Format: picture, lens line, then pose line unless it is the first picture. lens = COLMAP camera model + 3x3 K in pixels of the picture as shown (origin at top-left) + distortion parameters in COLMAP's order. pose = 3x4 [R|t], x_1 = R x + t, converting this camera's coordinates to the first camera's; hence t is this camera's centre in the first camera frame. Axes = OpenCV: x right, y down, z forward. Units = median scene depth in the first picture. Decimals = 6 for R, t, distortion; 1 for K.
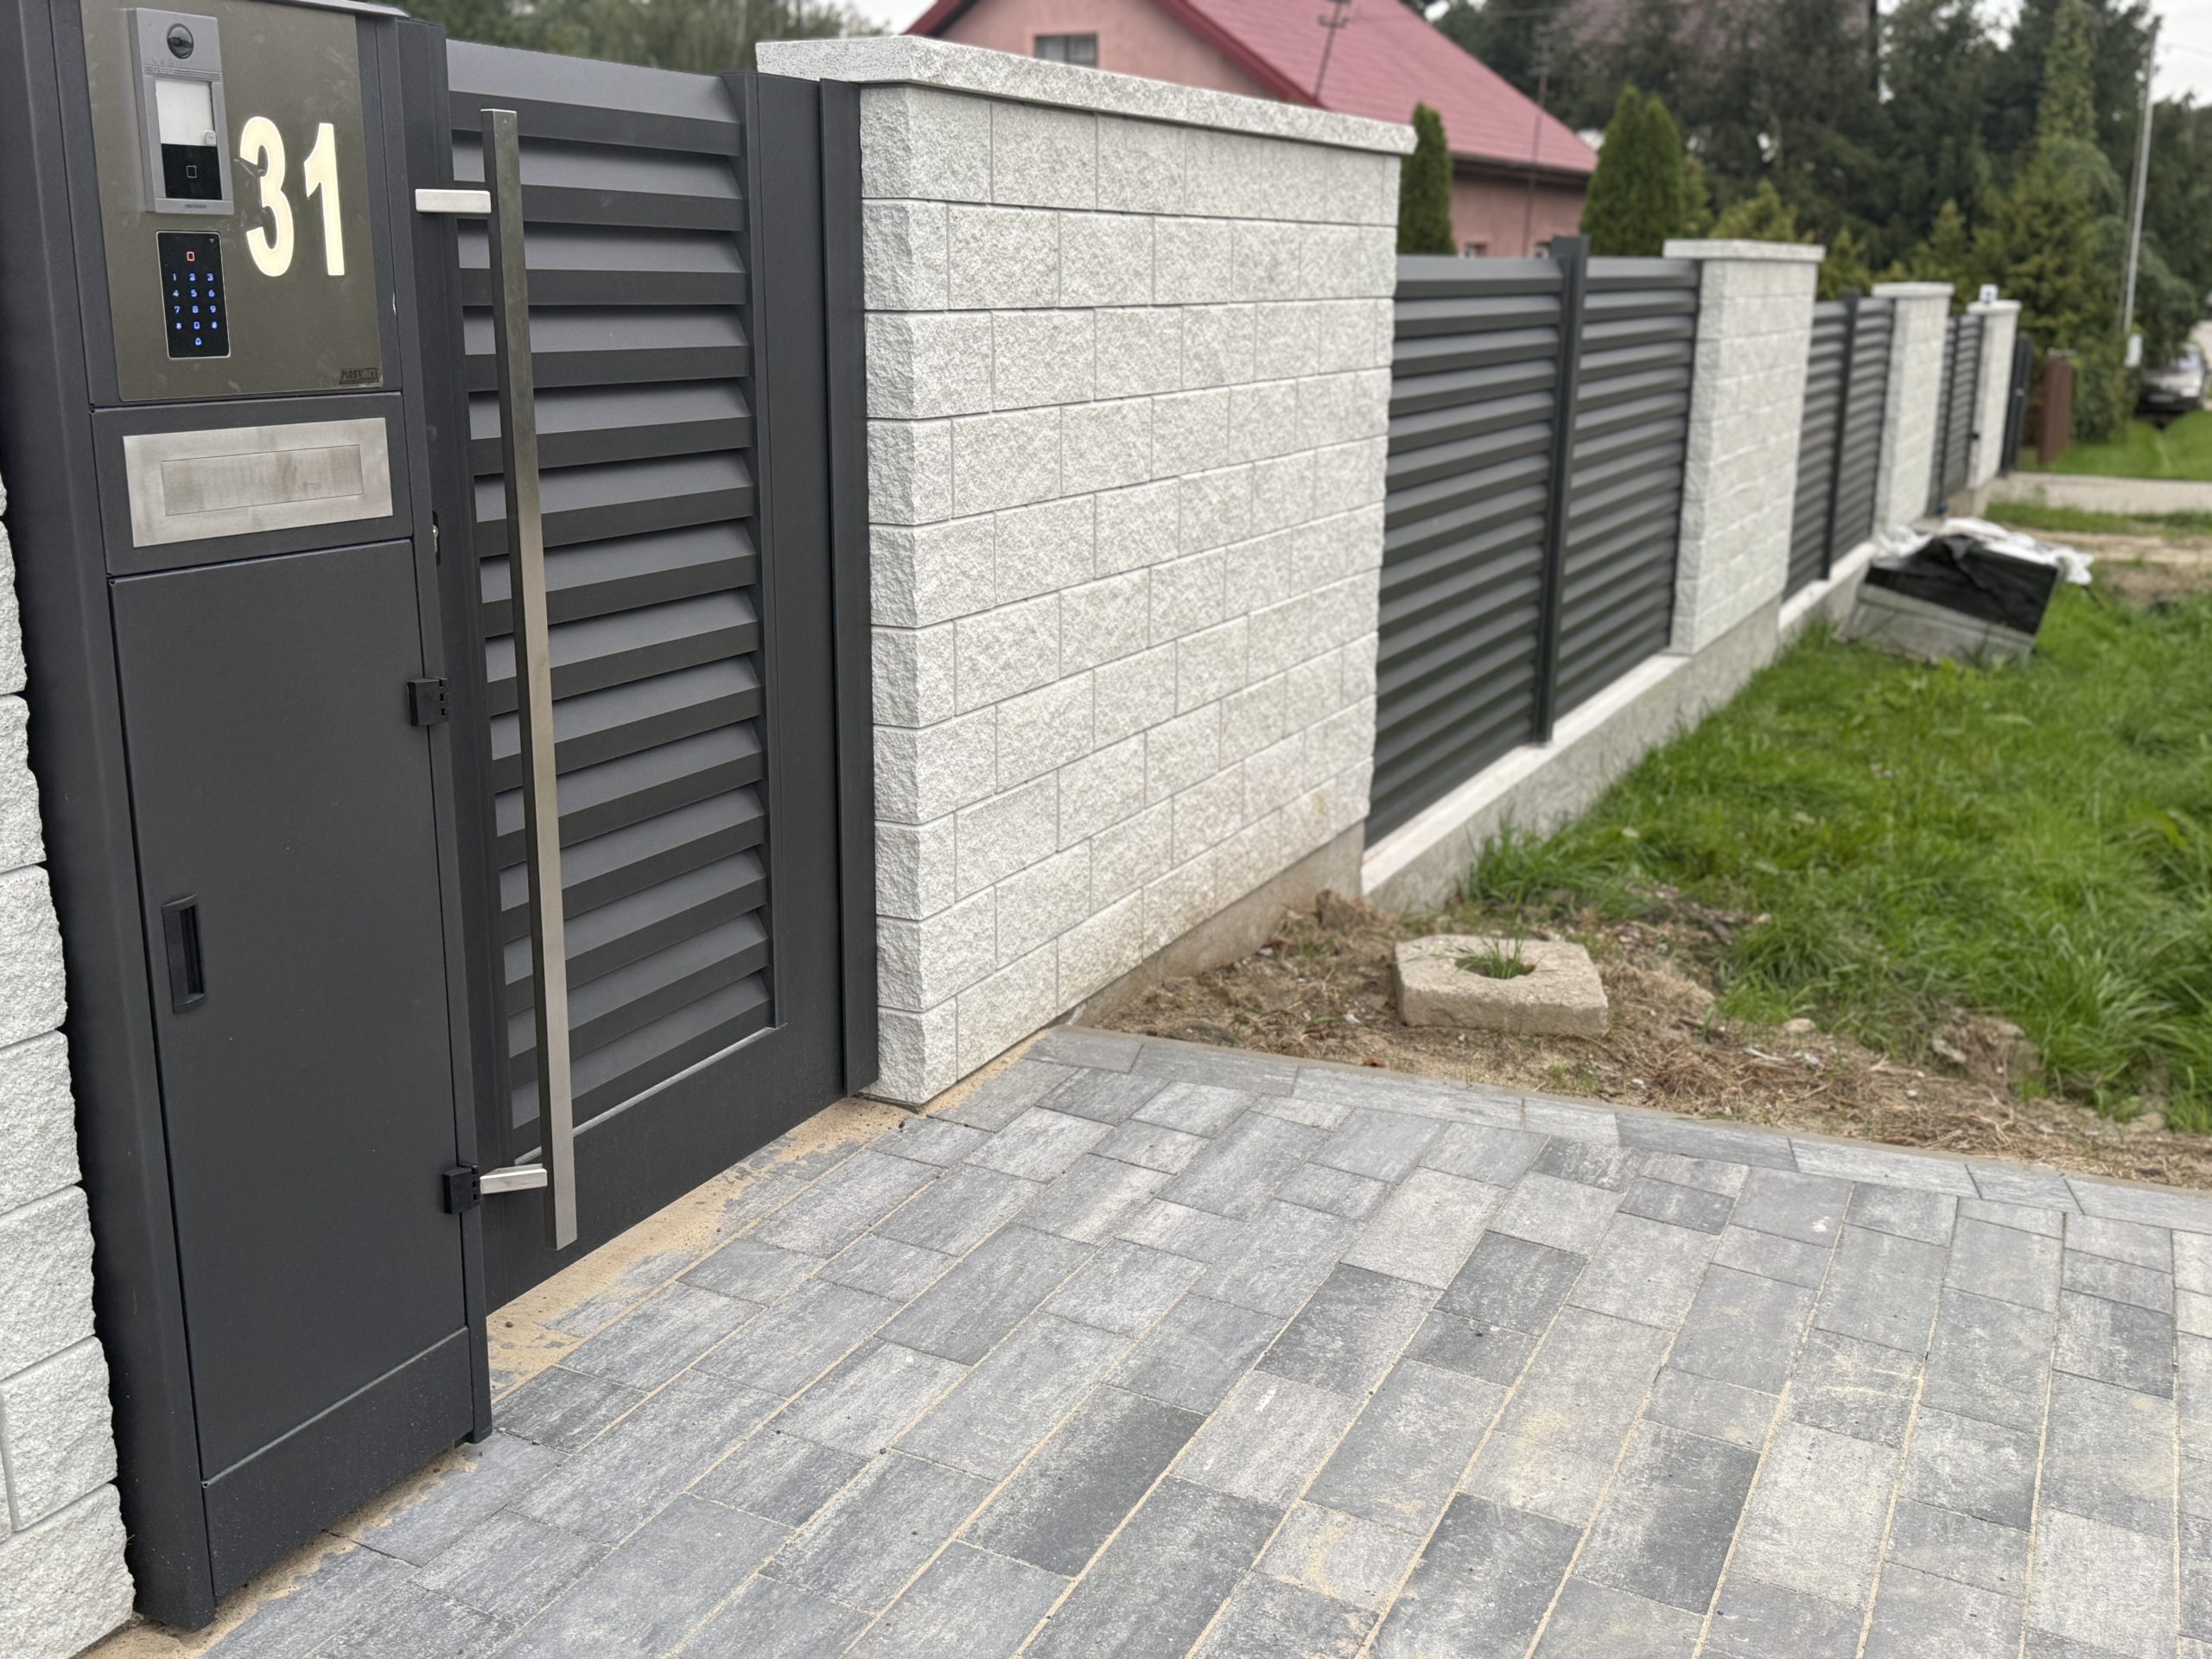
lens RADIAL K [[2141.5, 0, 1106.0], [0, 2141.5, 829.5], [0, 0, 1]] dist [0.176391, -0.344760]
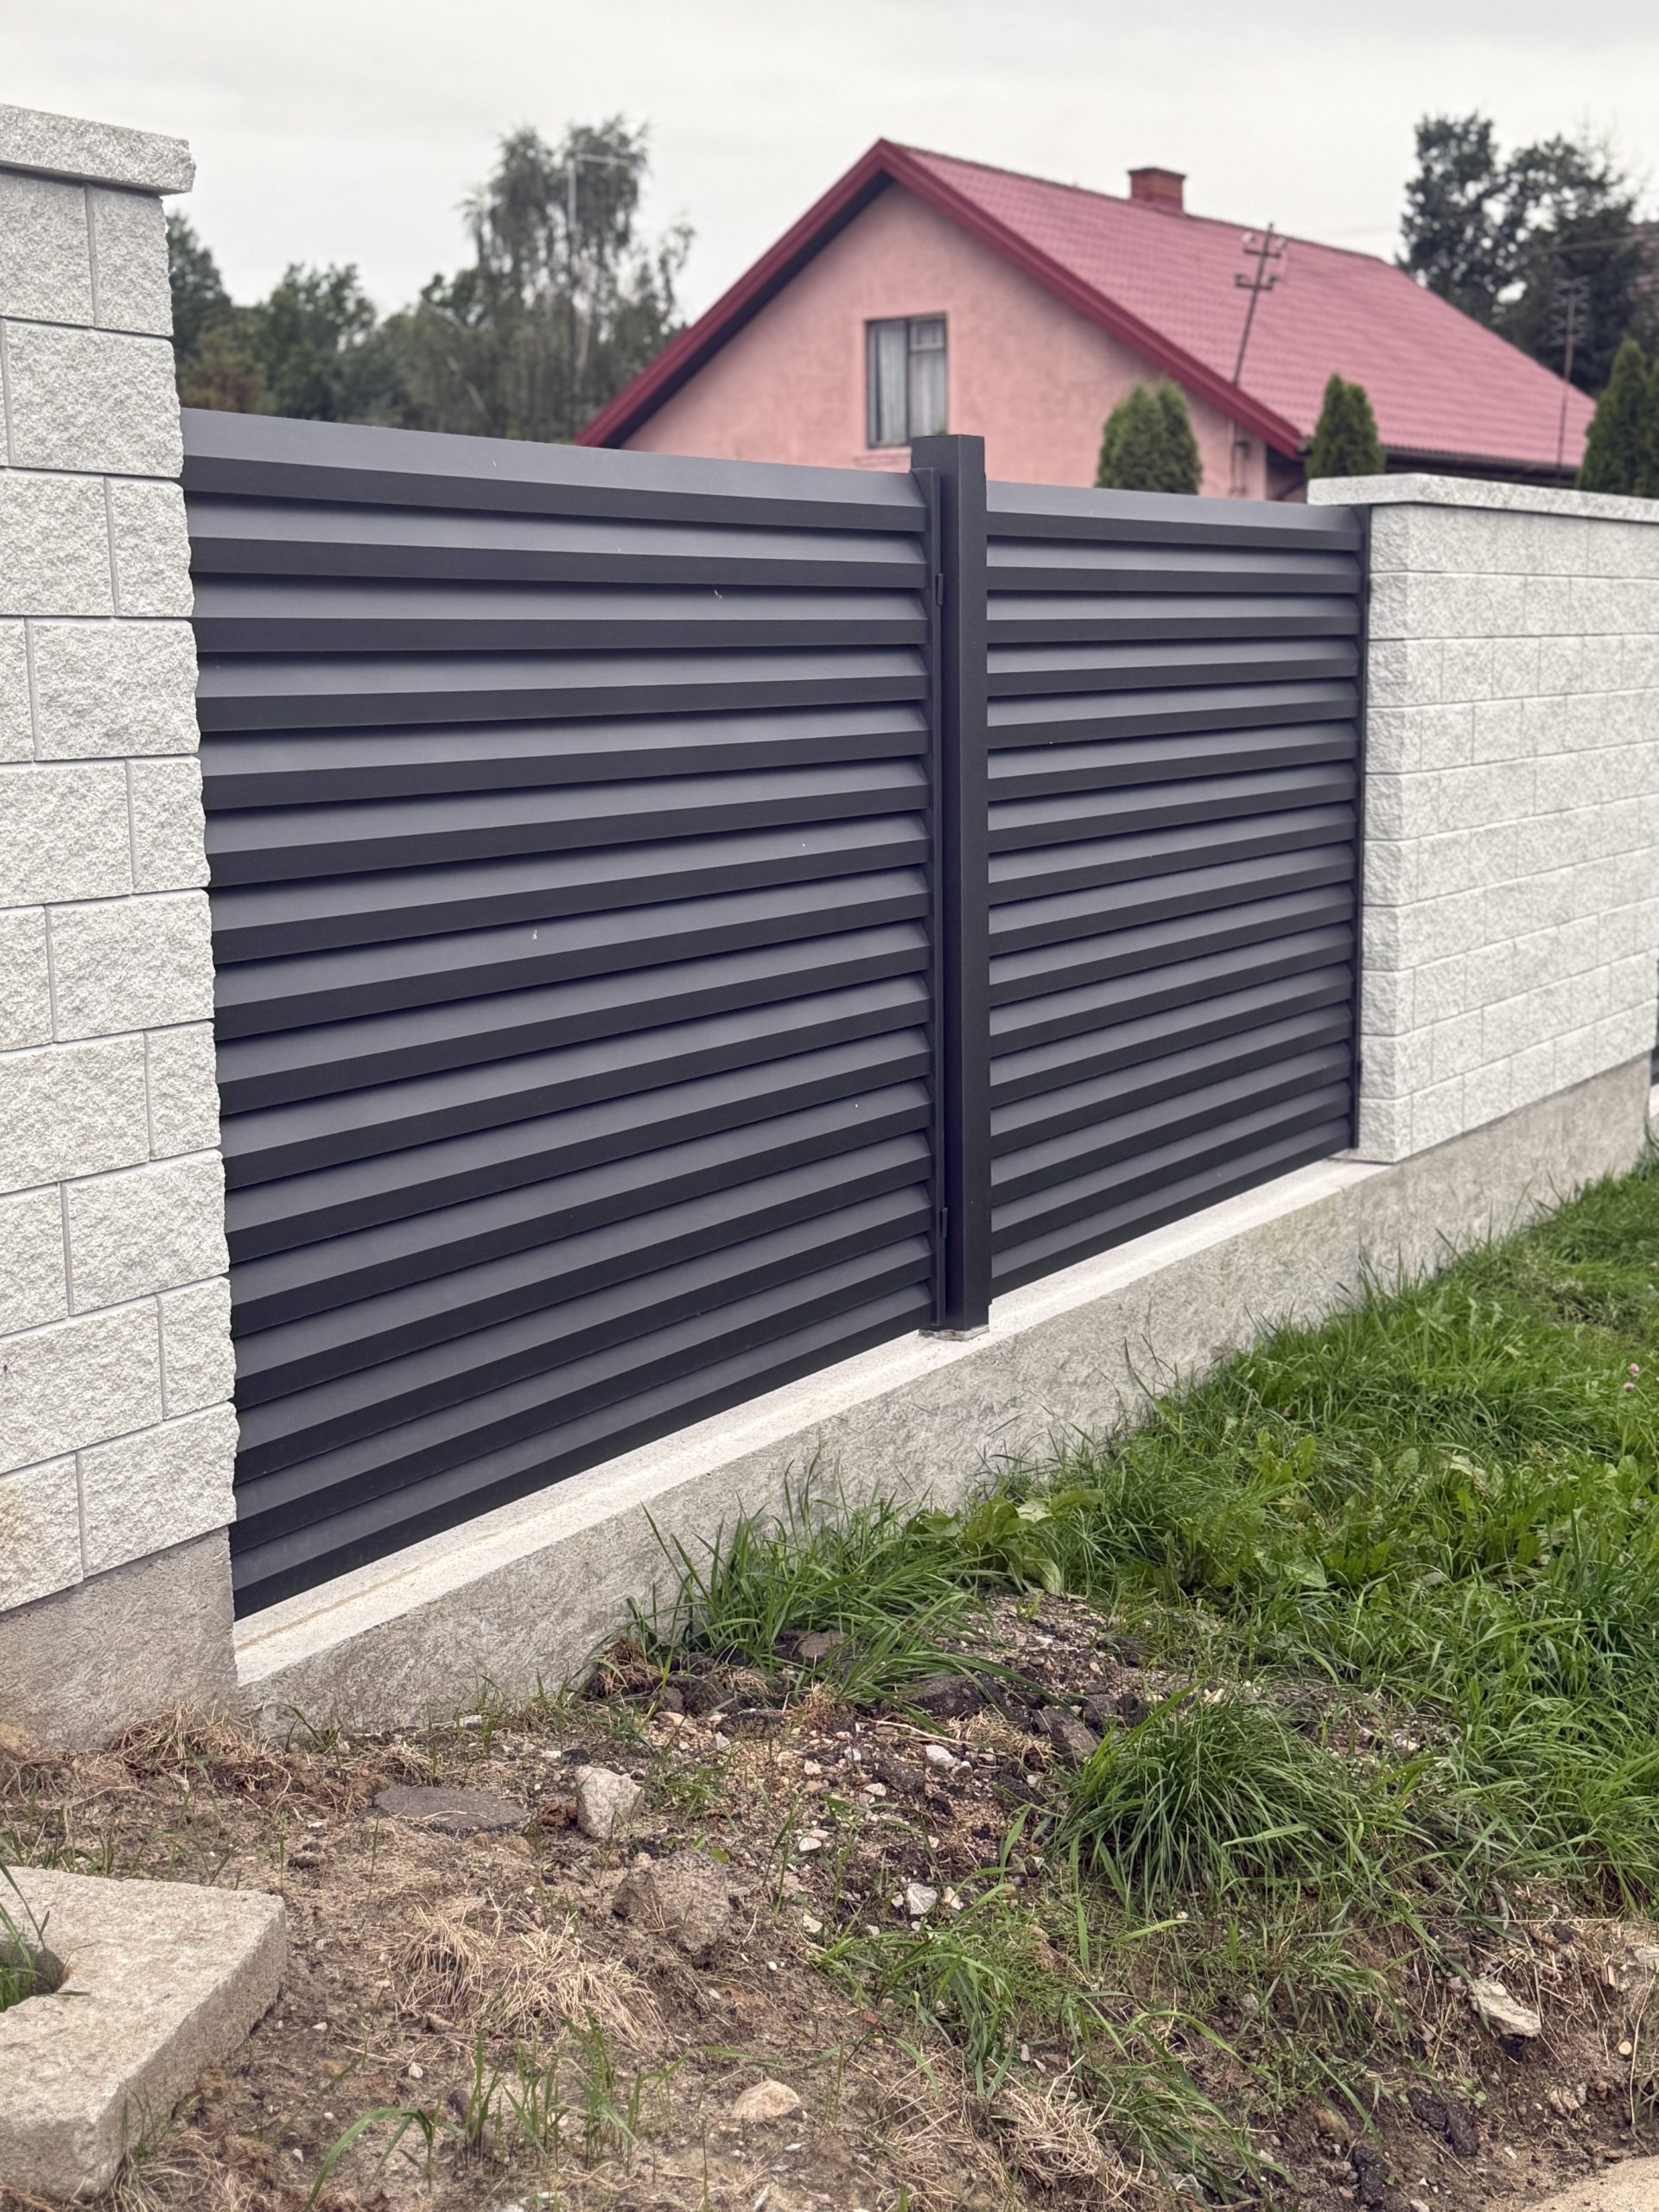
lens RADIAL K [[2787.3, 0, 829.5], [0, 2787.3, 1106.0], [0, 0, 1]] dist [0.209572, -0.461363]
pose [[0.994607, -0.009130, -0.103311, 0.261999], [-0.000269, 0.995887, -0.090604, -0.034797], [0.103714, 0.090143, 0.990514, 0.294967]]
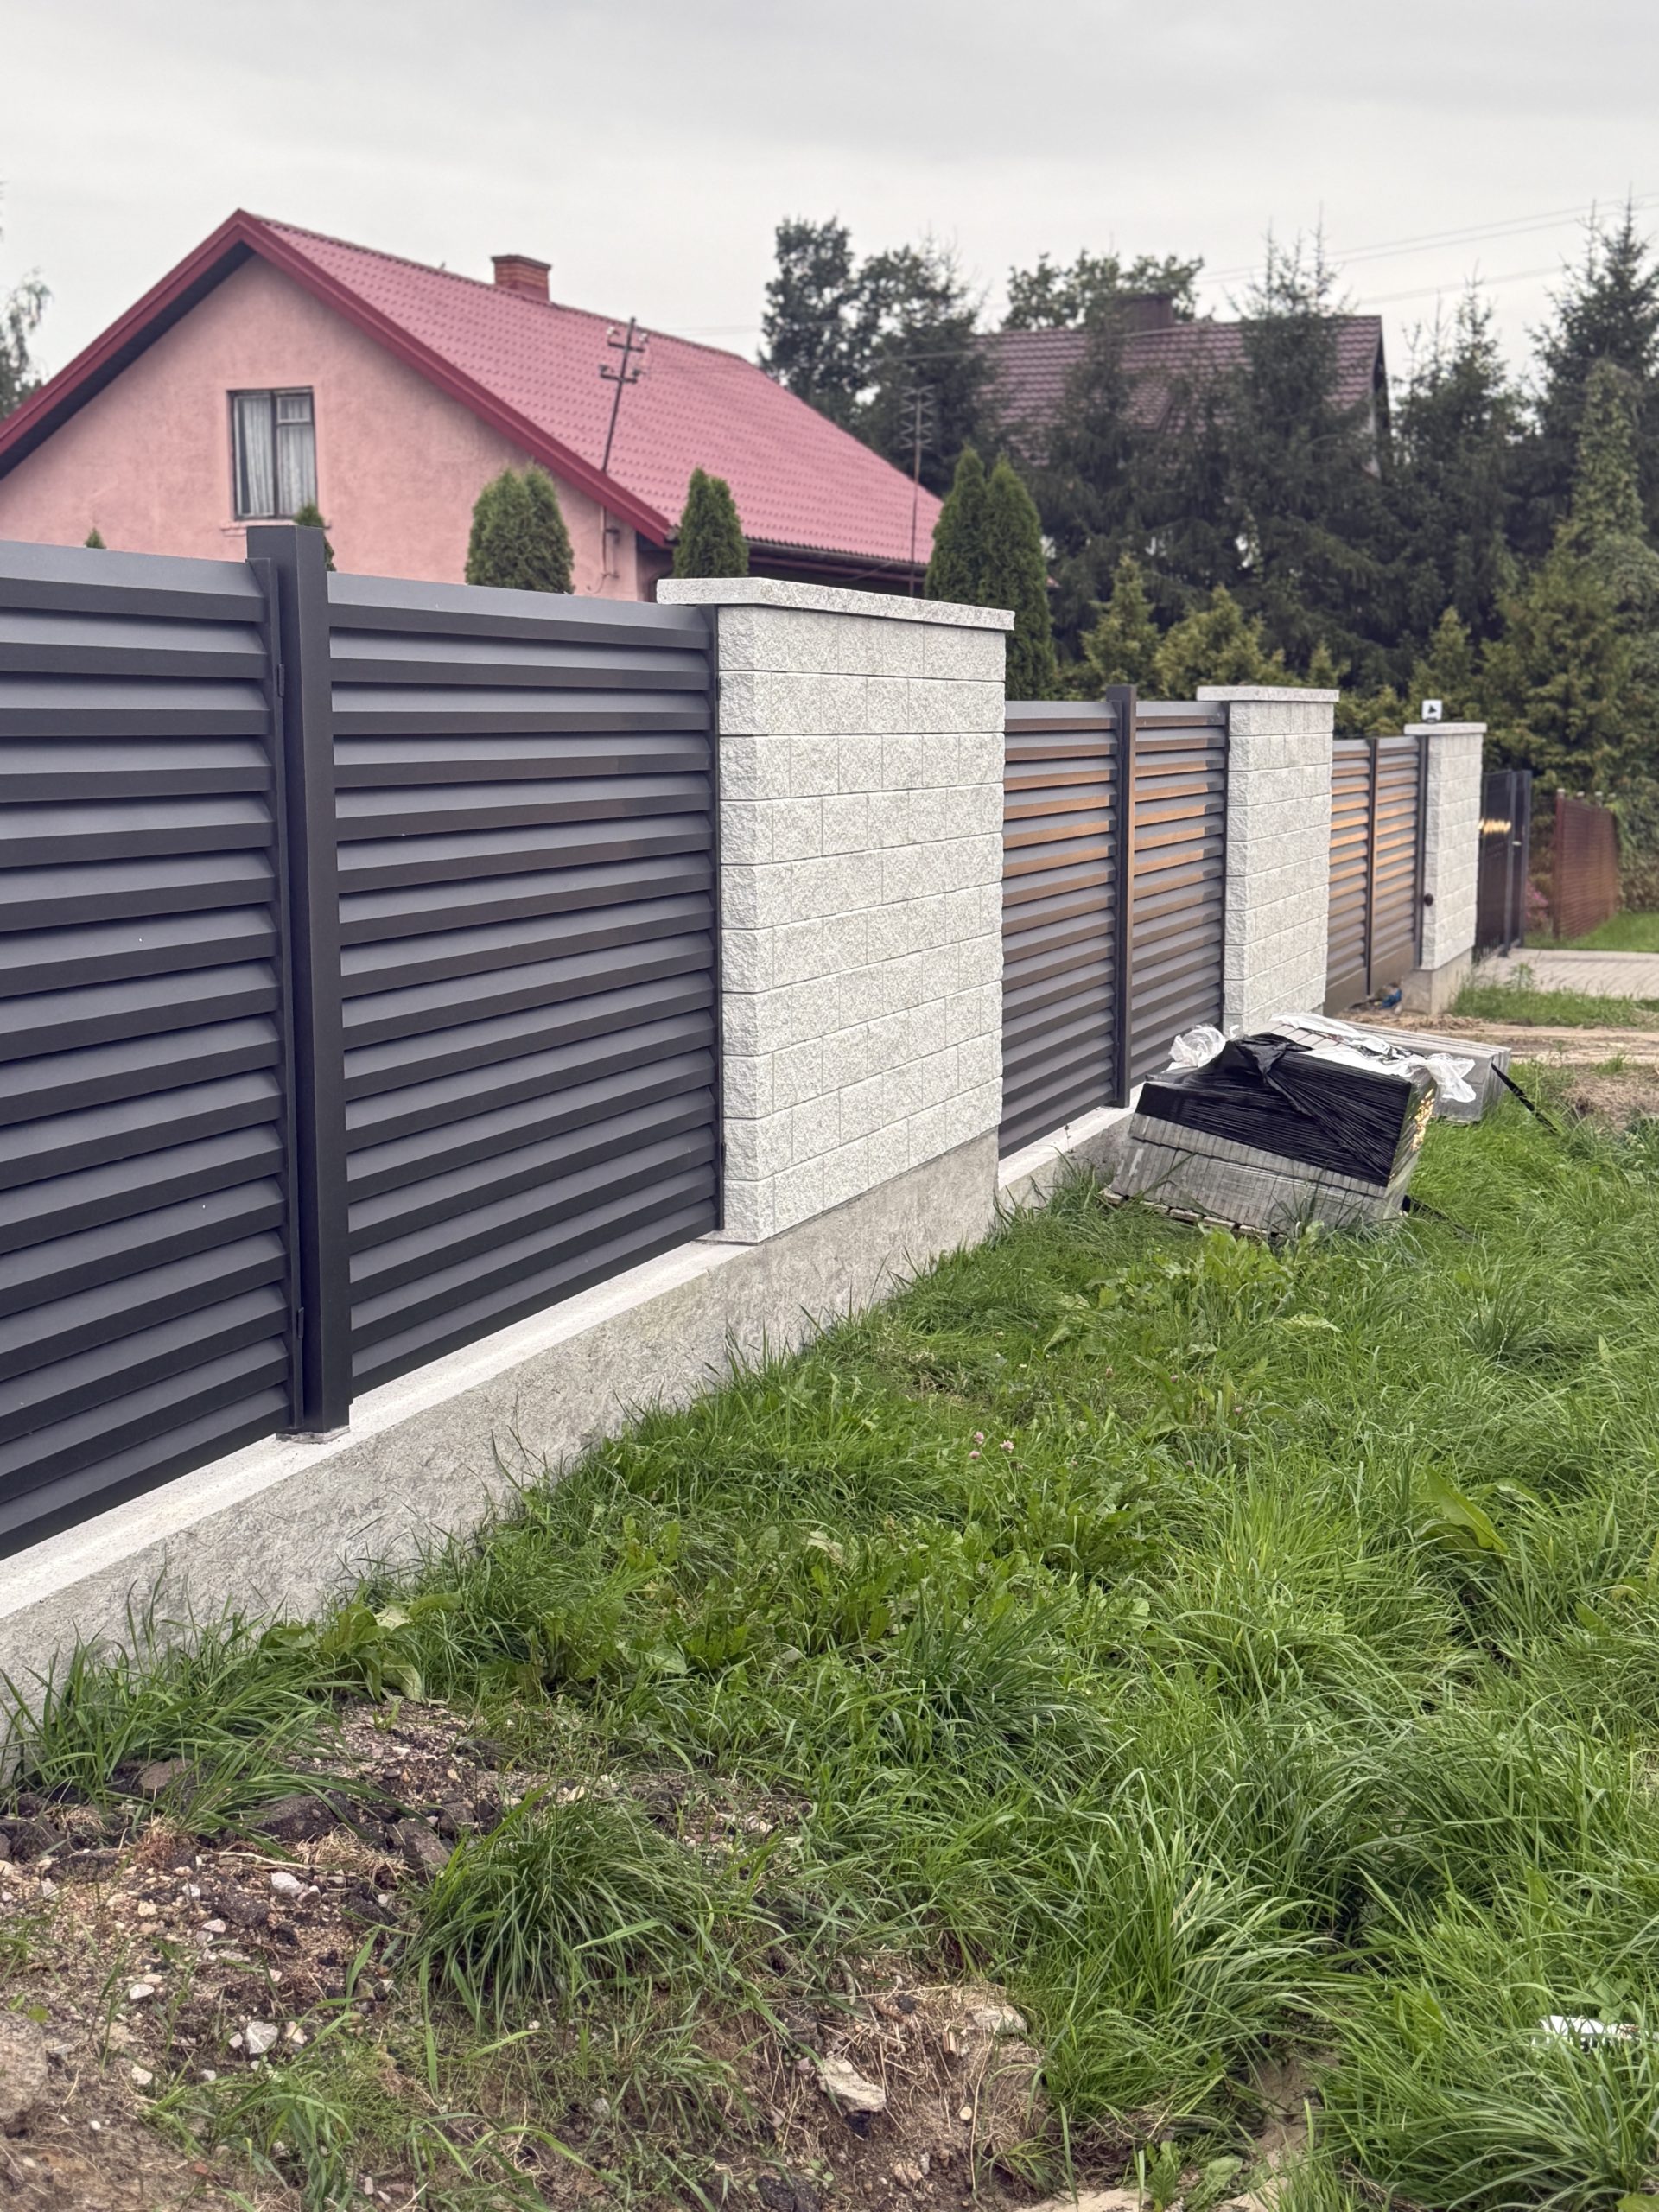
lens RADIAL K [[2790.5, 0, 829.8], [0, 2790.5, 1088.6], [0, 0, 1]] dist [0.197028, -0.399243]
pose [[0.993228, -0.027938, 0.112771, 0.271487], [0.041377, 0.992074, -0.118646, -0.039398], [-0.108562, 0.122508, 0.986512, 0.294043]]
